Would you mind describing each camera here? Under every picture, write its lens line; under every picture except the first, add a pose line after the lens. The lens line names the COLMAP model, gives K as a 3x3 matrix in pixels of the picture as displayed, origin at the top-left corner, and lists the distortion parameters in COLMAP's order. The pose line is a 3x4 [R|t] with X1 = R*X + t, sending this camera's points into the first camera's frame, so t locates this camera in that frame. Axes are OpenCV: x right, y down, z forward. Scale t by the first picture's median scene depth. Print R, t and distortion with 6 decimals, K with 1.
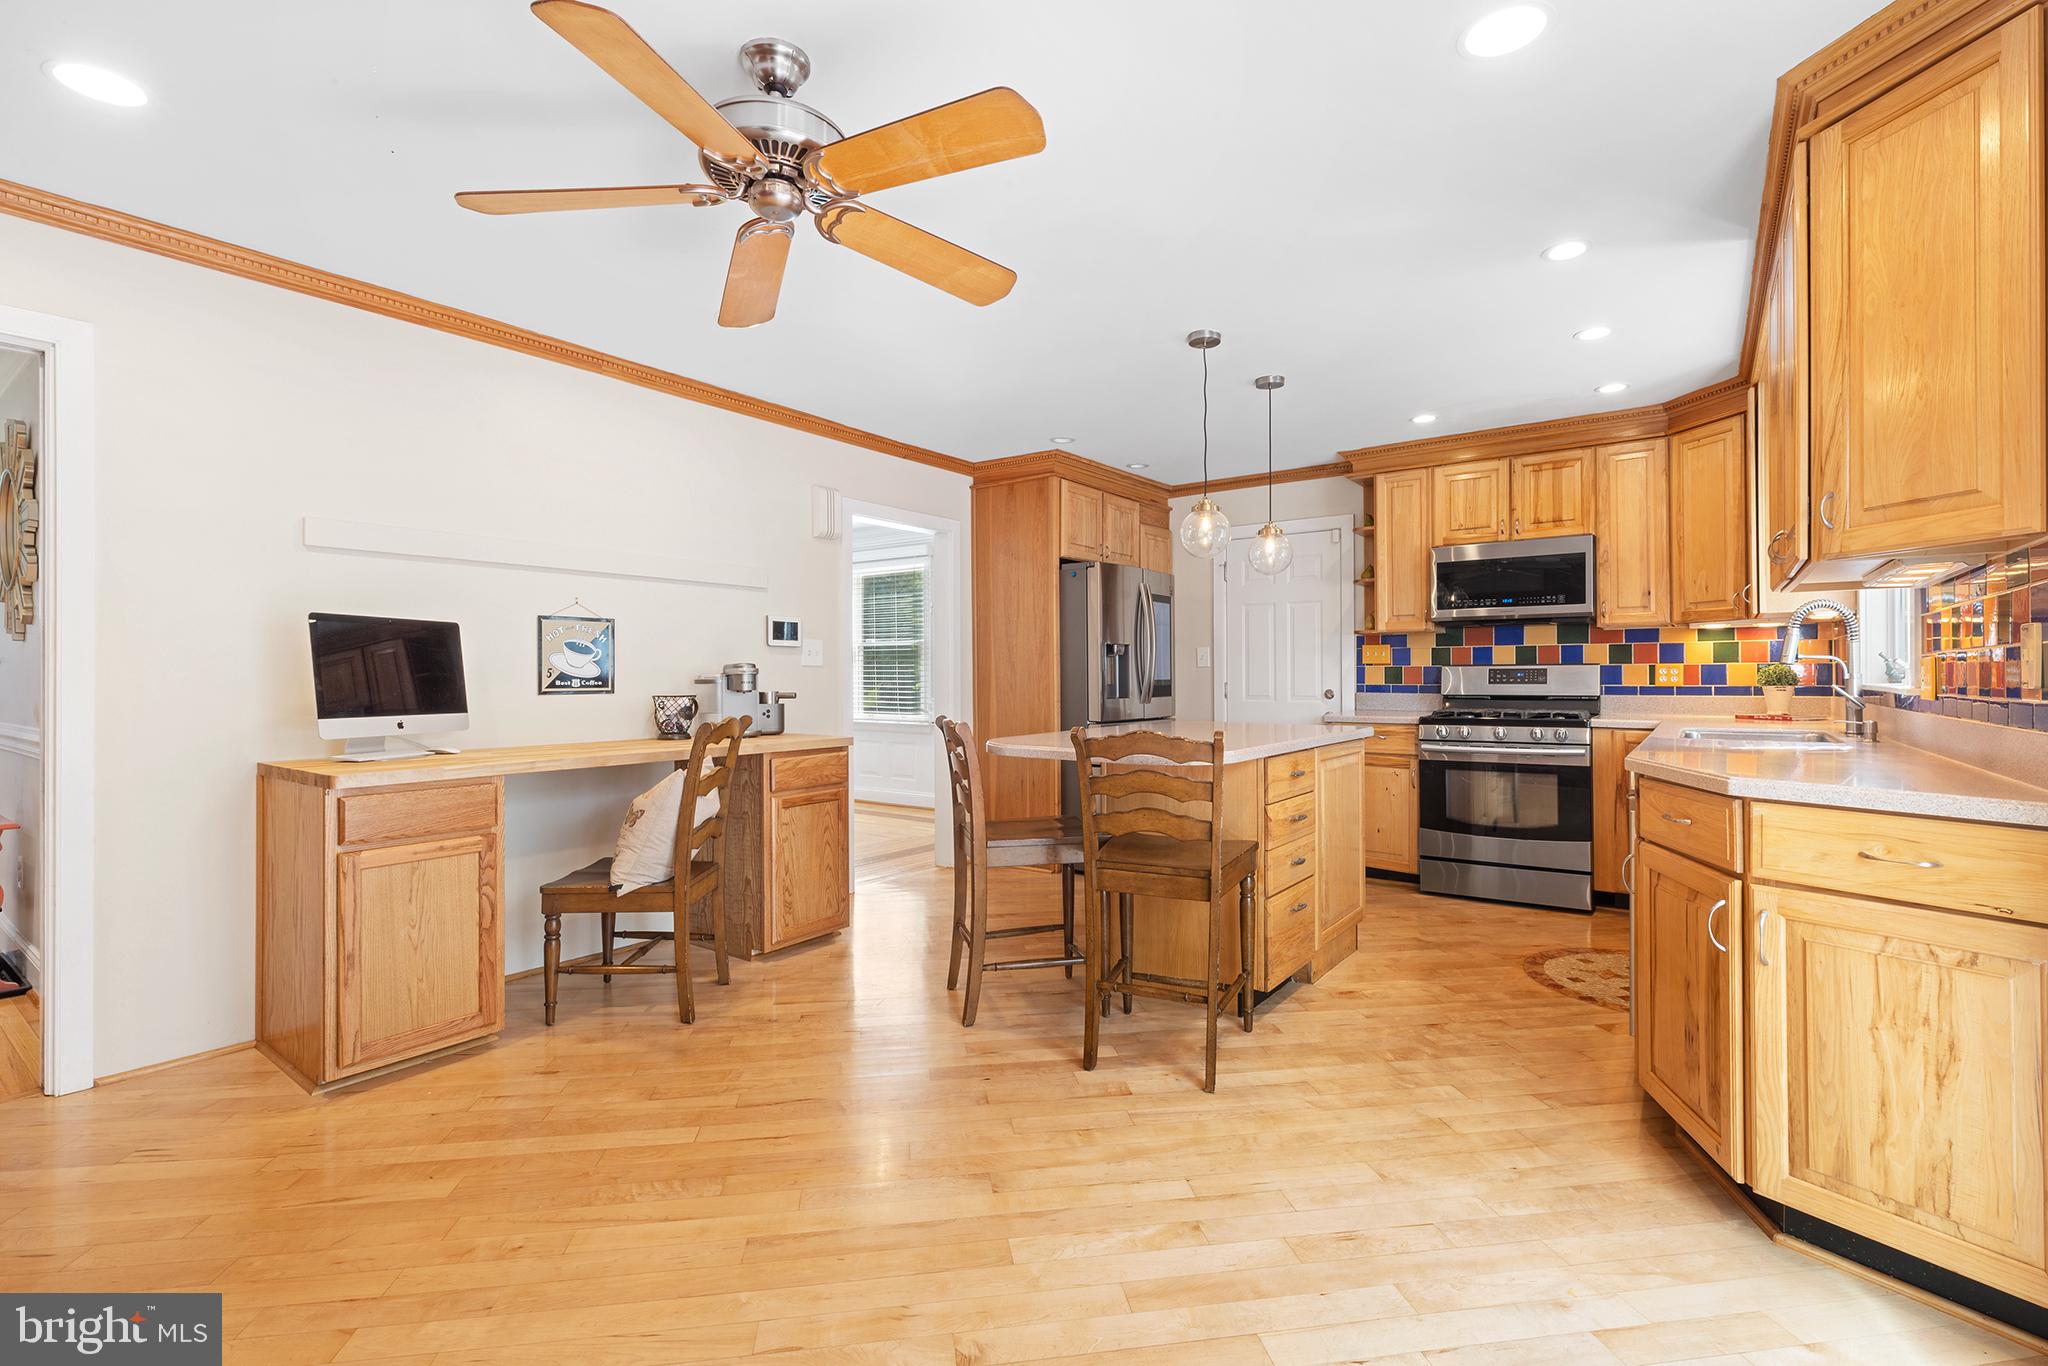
lens RADIAL K [[918.8, 0, 1016.2], [0, 918.8, 674.8], [0, 0, 1]] dist [0.002883, -0.000050]
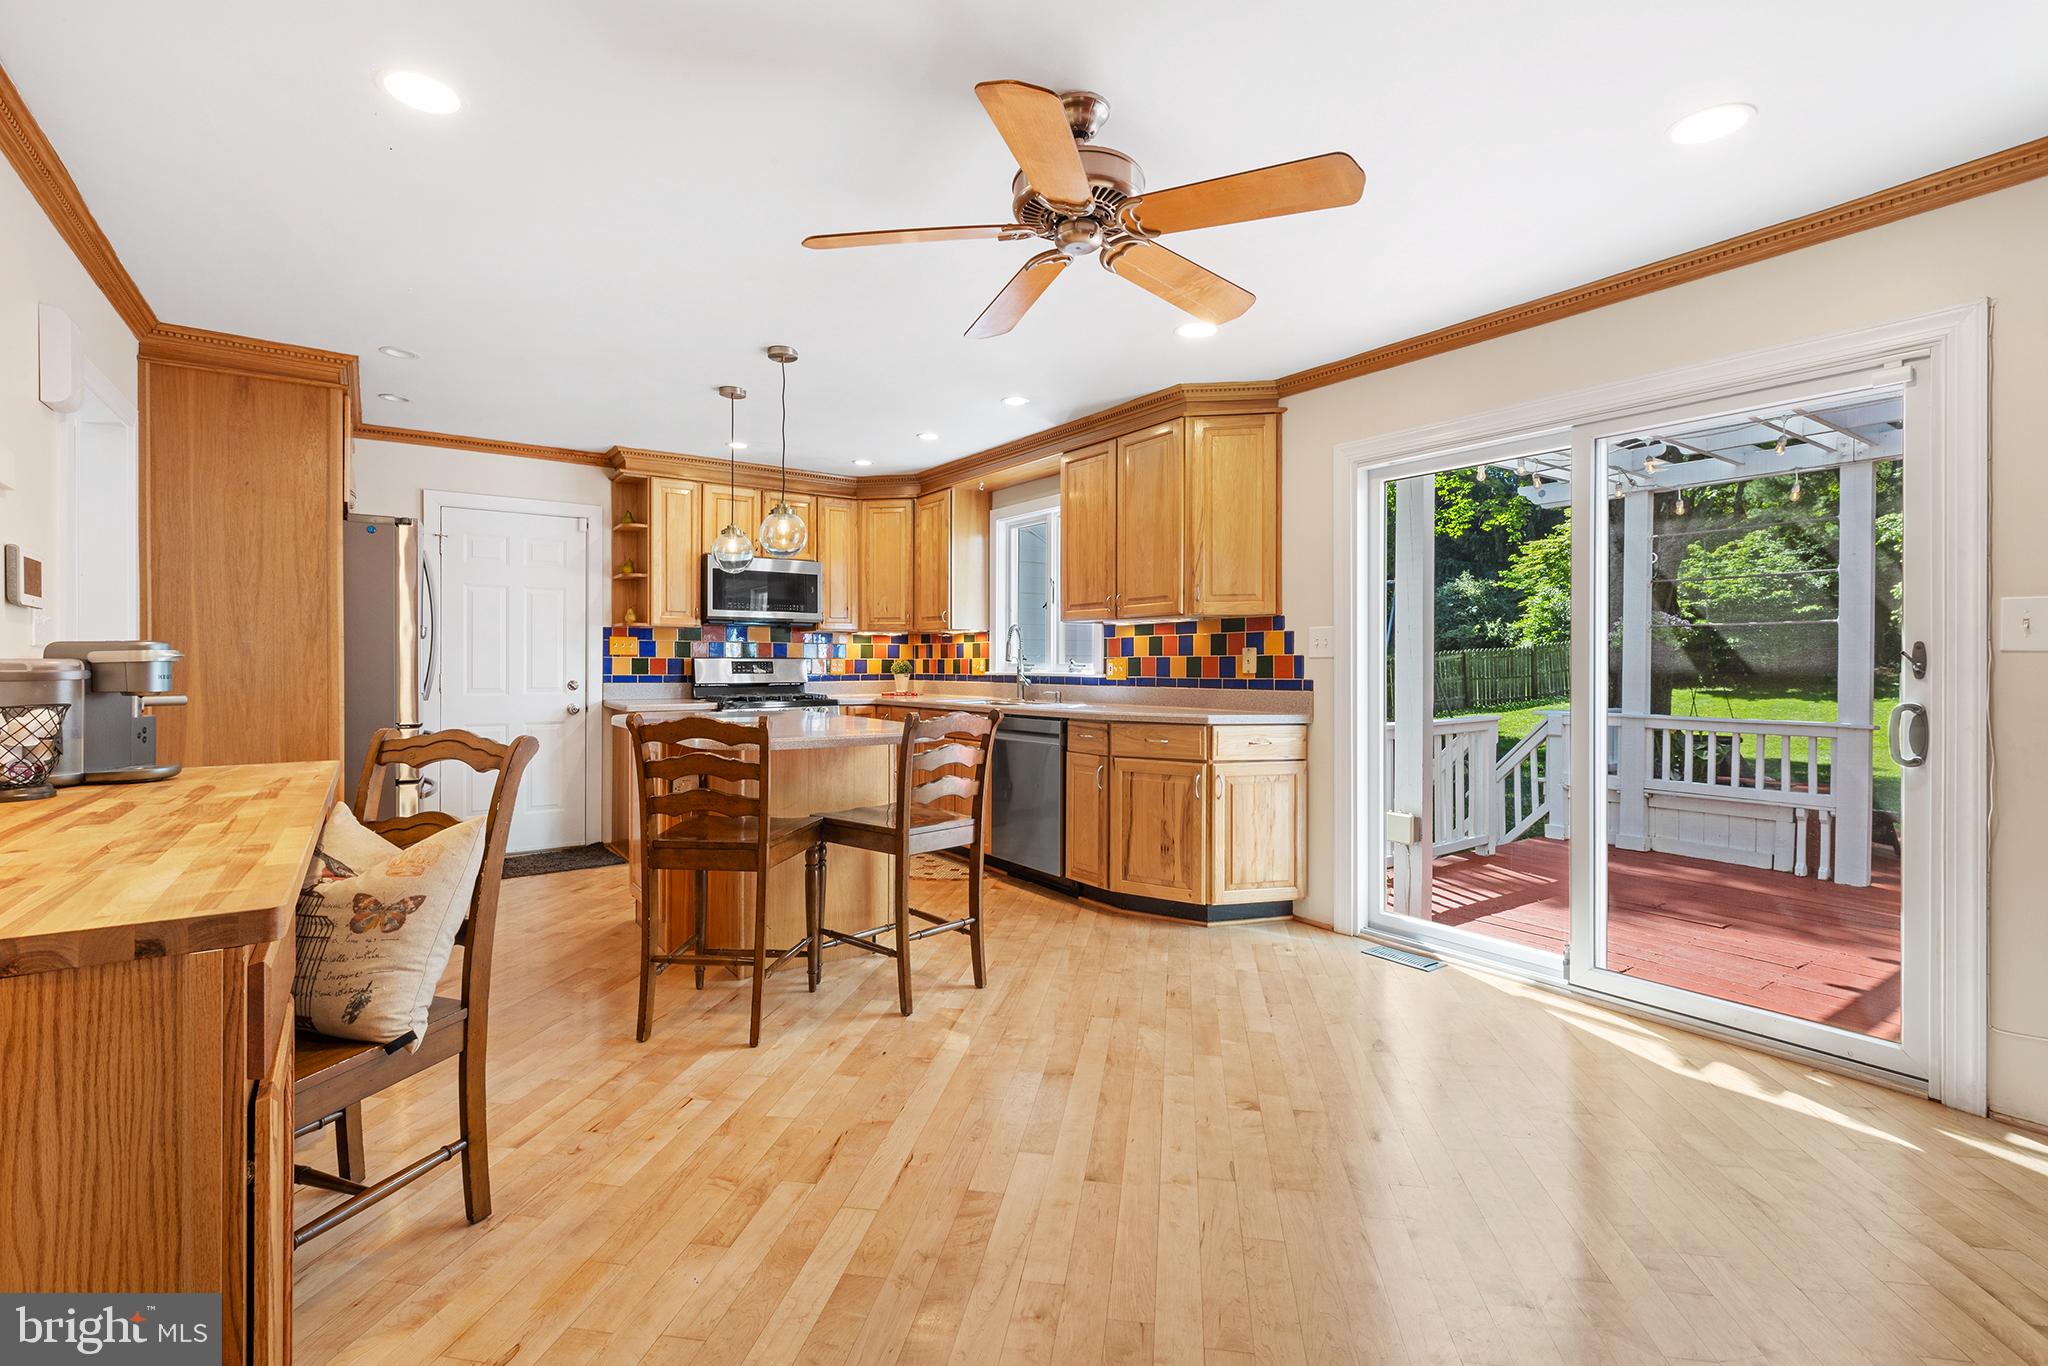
lens RADIAL K [[918.8, 0, 1016.2], [0, 918.8, 674.8], [0, 0, 1]] dist [0.002883, -0.000050]
pose [[0.303131, -0.006206, 0.952929, -0.526932], [-0.004213, 0.999960, 0.007853, 0.000336], [-0.952939, -0.006395, 0.303093, 0.294061]]
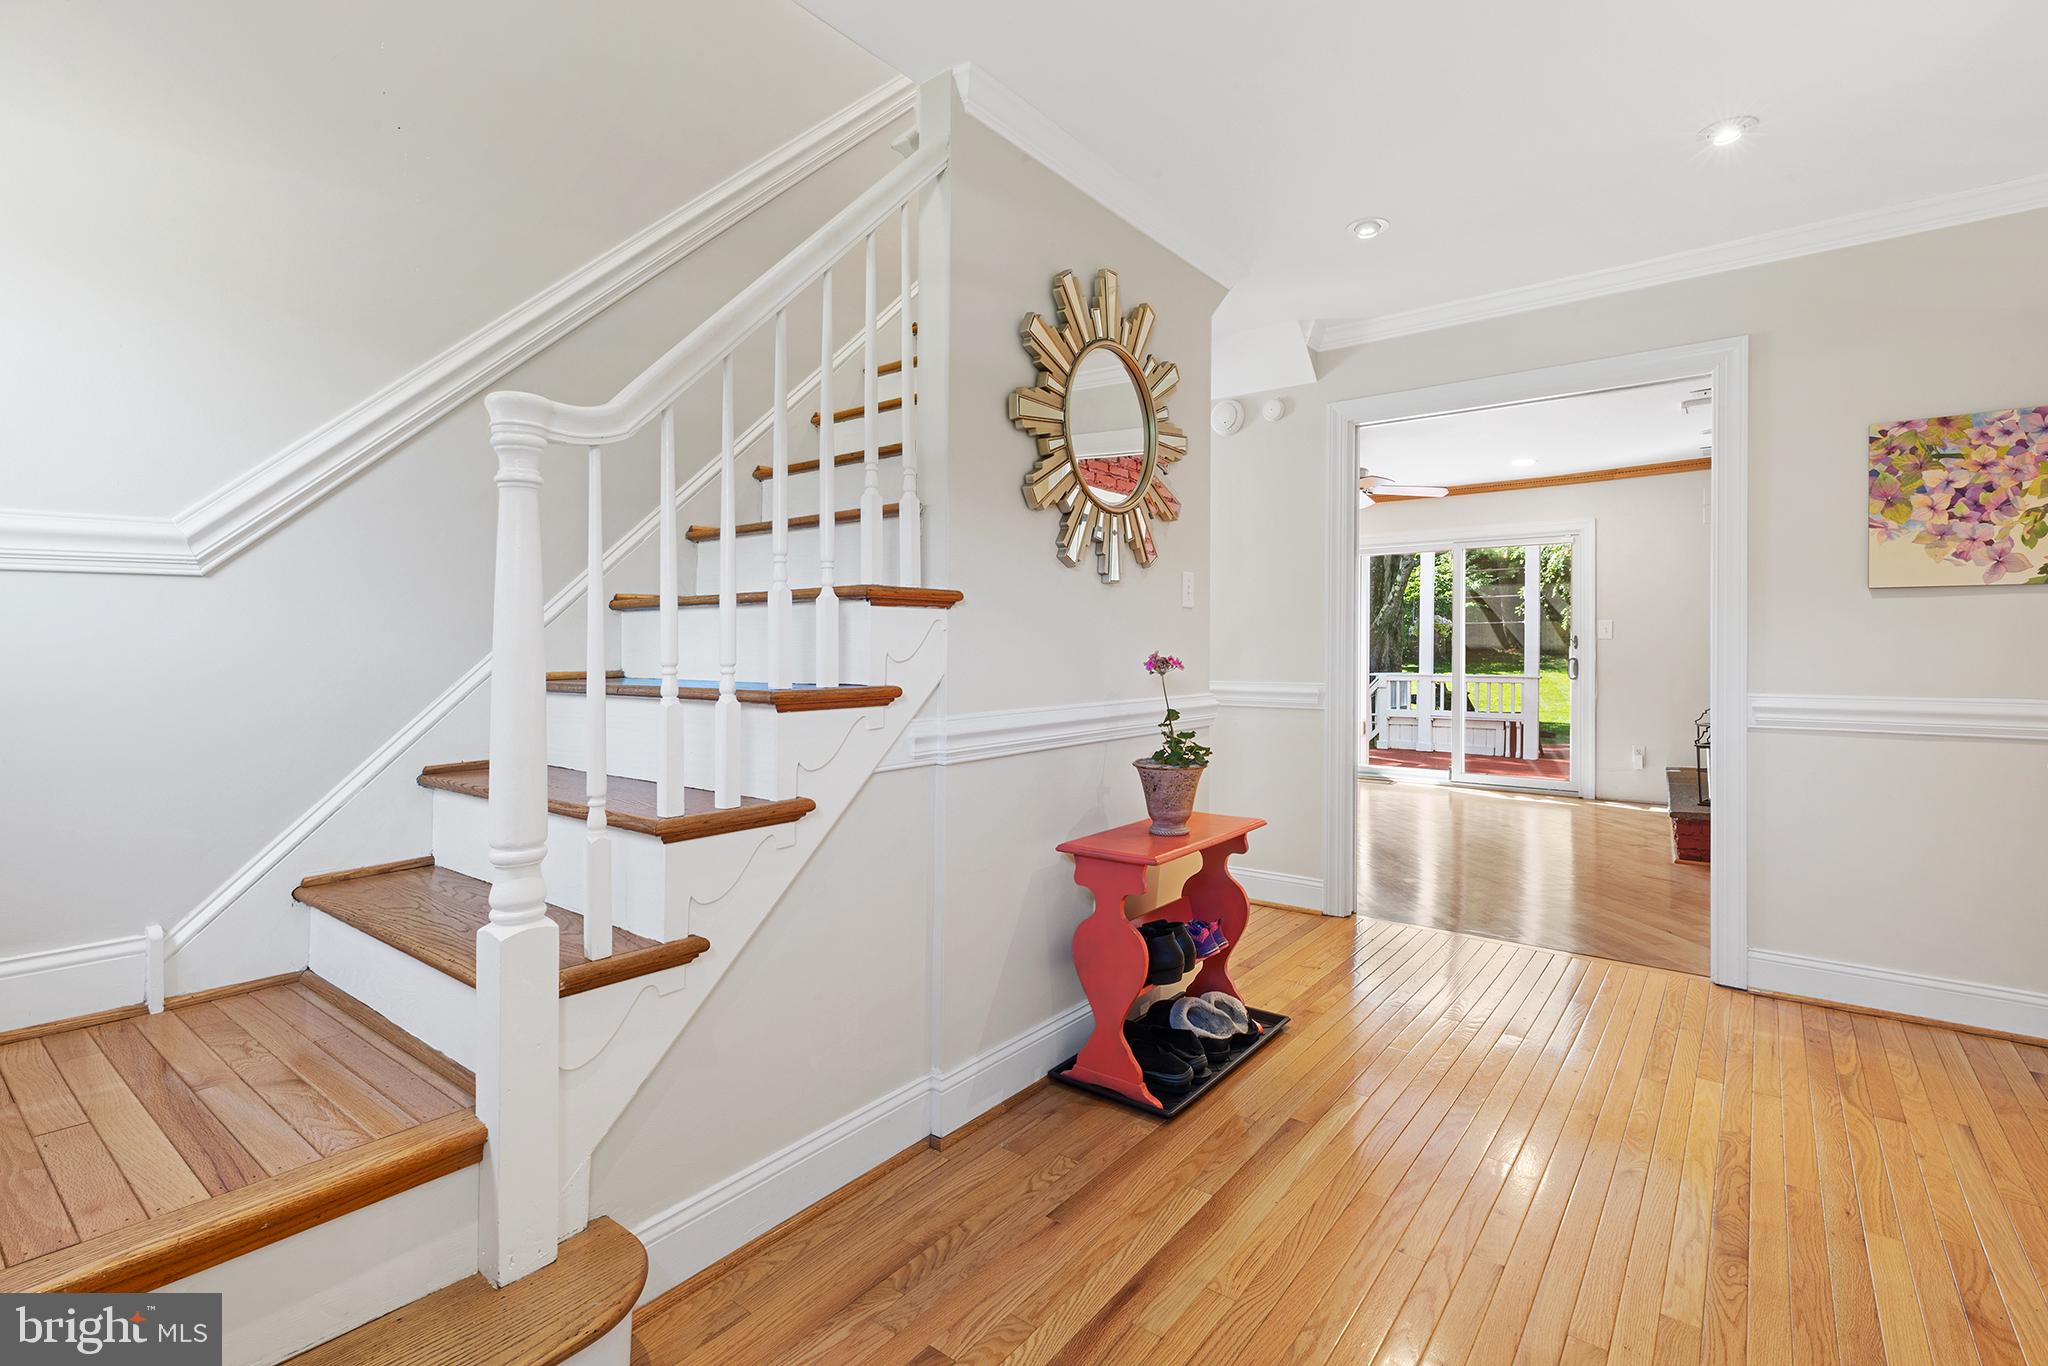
lens RADIAL K [[919.3, 0, 1018.0], [0, 919.3, 657.0], [0, 0, 1]] dist [0.002891, 0.000187]
pose [[0.038797, -0.002600, 0.999244, -0.686824], [0.004745, 0.999986, 0.002417, 0.002190], [-0.999236, 0.004647, 0.038809, 0.388279]]
